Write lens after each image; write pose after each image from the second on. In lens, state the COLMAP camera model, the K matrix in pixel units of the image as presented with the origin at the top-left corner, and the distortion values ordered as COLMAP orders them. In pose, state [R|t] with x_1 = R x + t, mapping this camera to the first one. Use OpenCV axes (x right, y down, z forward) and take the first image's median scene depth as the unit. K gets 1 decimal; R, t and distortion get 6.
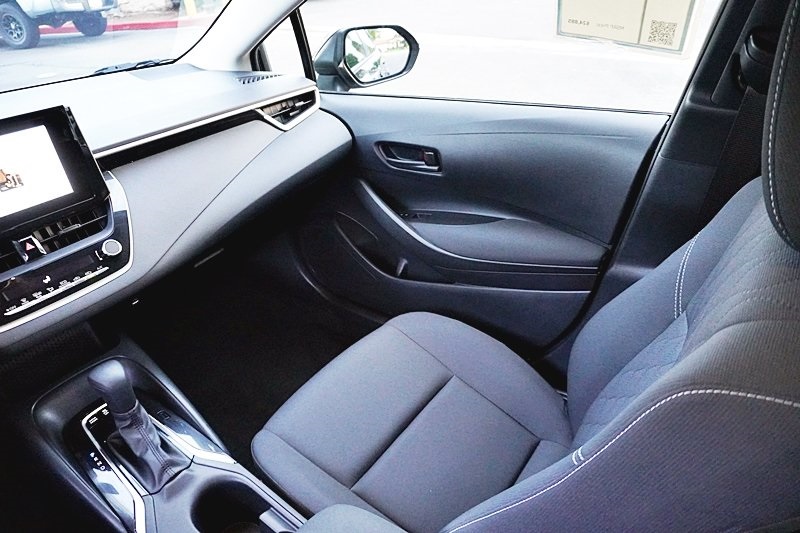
lens RADIAL K [[540.7, 0, 402.3], [0, 540.7, 265.3], [0, 0, 1]] dist [-0.037708, 0.032034]
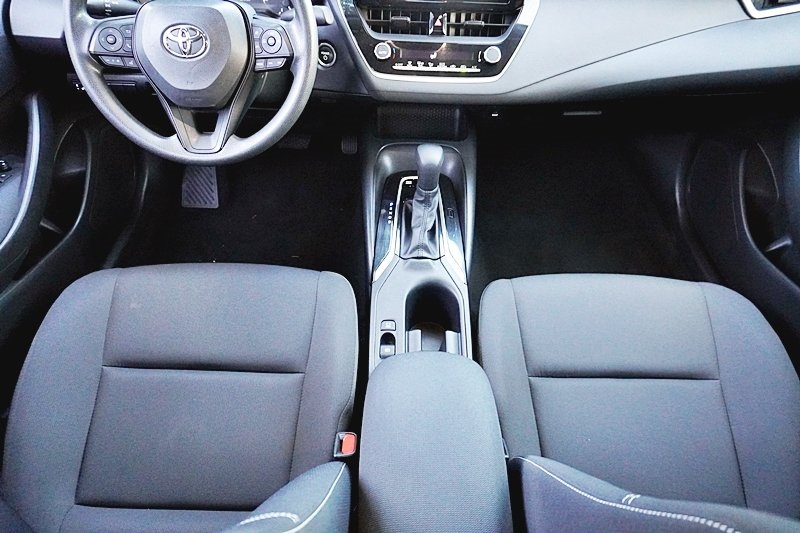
lens RADIAL K [[540.7, 0, 397.4], [0, 540.7, 267.2], [0, 0, 1]] dist [-0.037708, 0.032034]
pose [[0.583531, 0.621728, -0.522443, 0.169020], [-0.468174, 0.783212, 0.409136, -0.049885], [0.663555, 0.005851, 0.748105, 0.070041]]
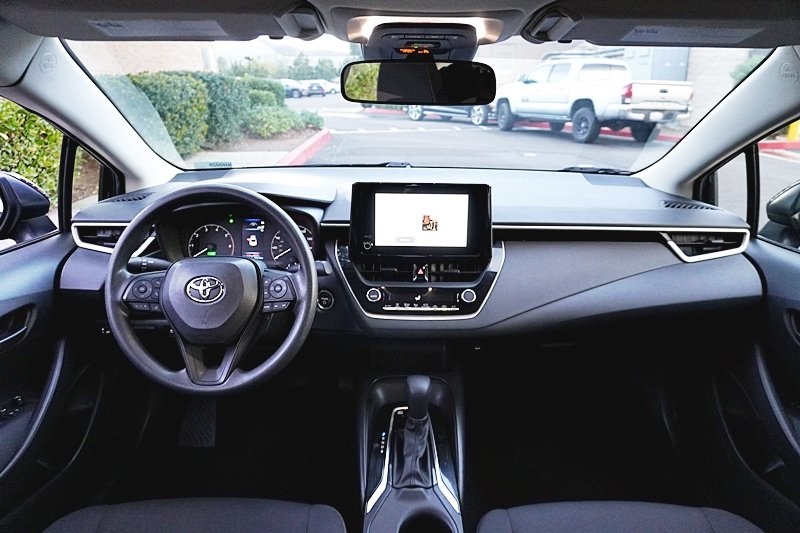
lens RADIAL K [[540.7, 0, 398.1], [0, 540.7, 270.0], [0, 0, 1]] dist [-0.037708, 0.032034]
pose [[0.594981, 0.324506, -0.735318, 0.255171], [-0.449085, 0.892962, 0.030700, -0.050853], [0.666573, 0.311954, 0.677026, 0.024420]]
